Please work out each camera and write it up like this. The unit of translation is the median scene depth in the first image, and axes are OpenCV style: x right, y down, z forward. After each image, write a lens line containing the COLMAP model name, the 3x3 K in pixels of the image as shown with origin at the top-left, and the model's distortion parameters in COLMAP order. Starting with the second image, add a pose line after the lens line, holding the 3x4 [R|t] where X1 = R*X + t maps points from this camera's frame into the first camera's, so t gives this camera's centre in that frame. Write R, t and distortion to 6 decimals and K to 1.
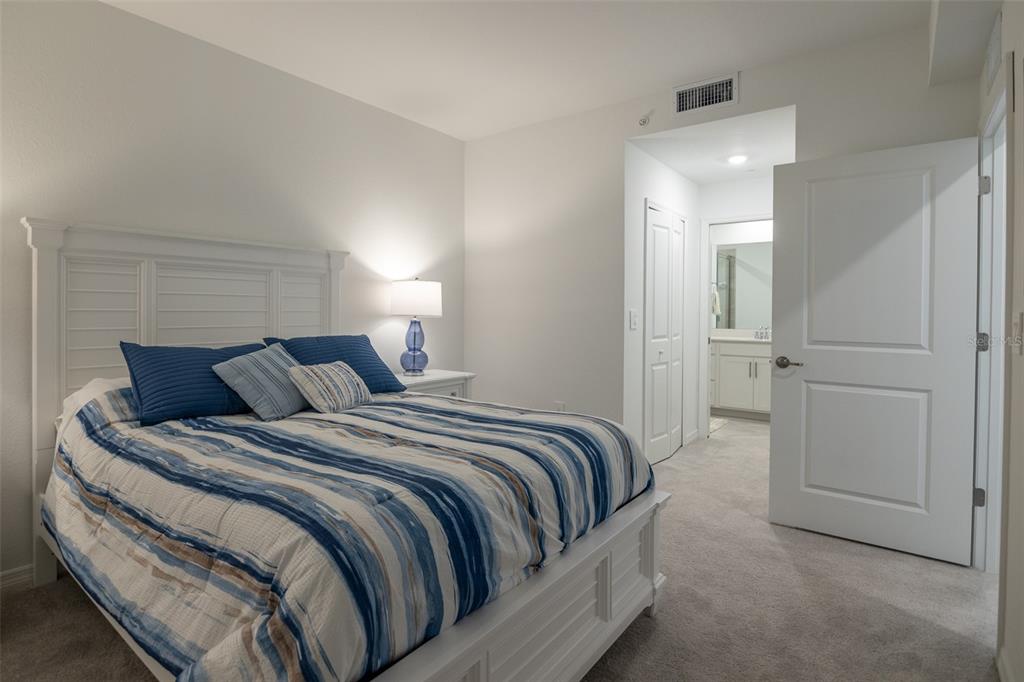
lens RADIAL K [[533.6, 0, 467.6], [0, 533.6, 316.7], [0, 0, 1]] dist [-0.002107, -0.000374]
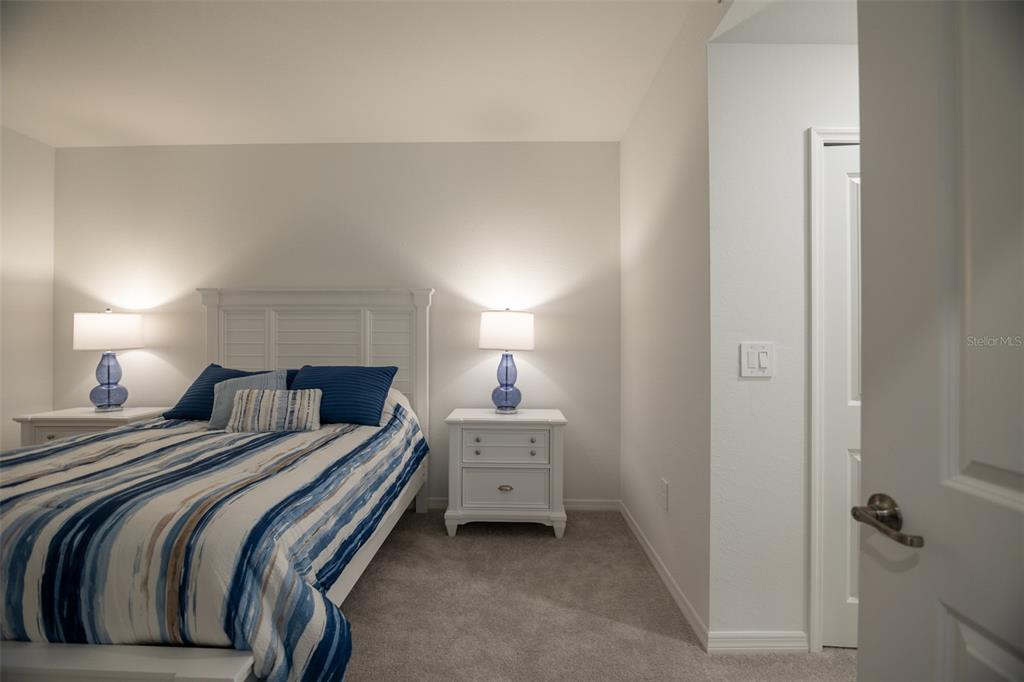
lens RADIAL K [[443.1, 0, 506.7], [0, 443.1, 339.0], [0, 0, 1]] dist [-0.003307, -0.005485]
pose [[0.612942, -0.005243, -0.790111, 0.587666], [-0.009958, 0.999847, -0.014360, -0.009371], [0.790065, 0.016670, 0.612796, 0.601426]]
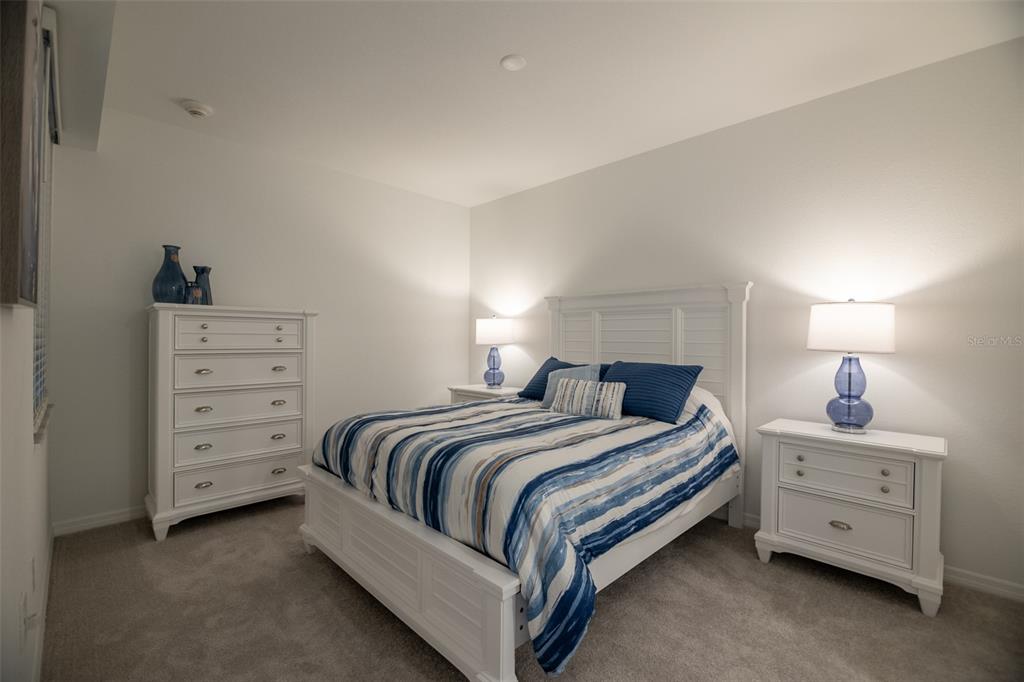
lens RADIAL K [[443.1, 0, 506.7], [0, 443.1, 339.0], [0, 0, 1]] dist [-0.003307, -0.005485]
pose [[-0.107571, -0.003998, -0.994189, 0.636281], [-0.022914, 0.999736, -0.001541, -0.006965], [0.993933, 0.022615, -0.107634, 0.682430]]
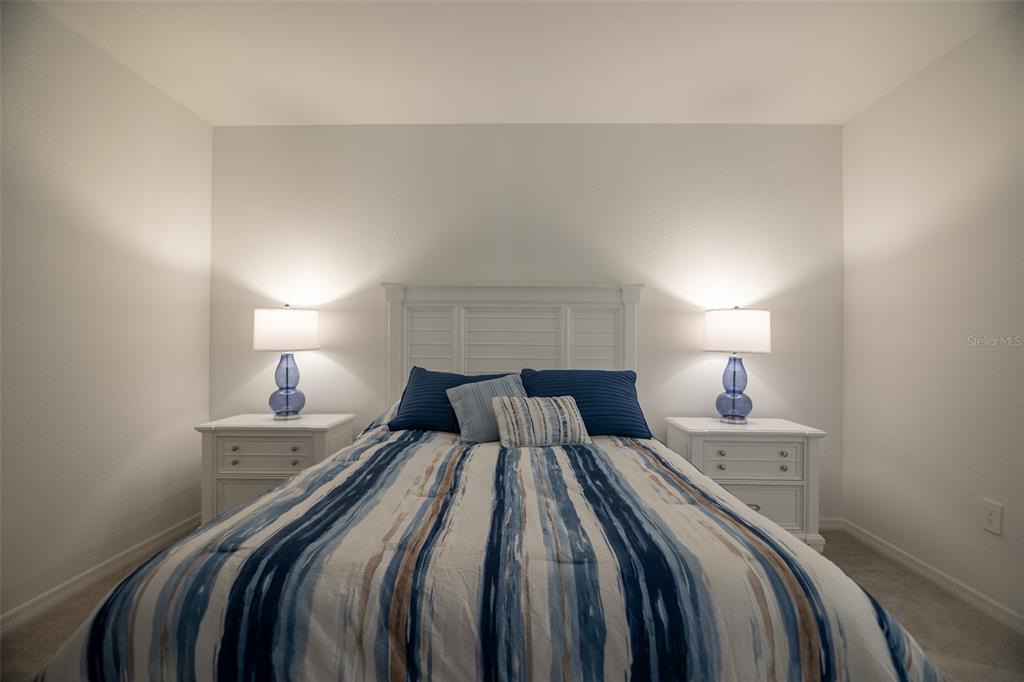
lens RADIAL K [[443.1, 0, 506.7], [0, 443.1, 339.0], [0, 0, 1]] dist [-0.003307, -0.005485]
pose [[0.614505, -0.005625, -0.788893, 0.264578], [-0.015210, 0.999704, -0.018975, -0.003330], [0.788766, 0.023659, 0.614238, 0.329069]]
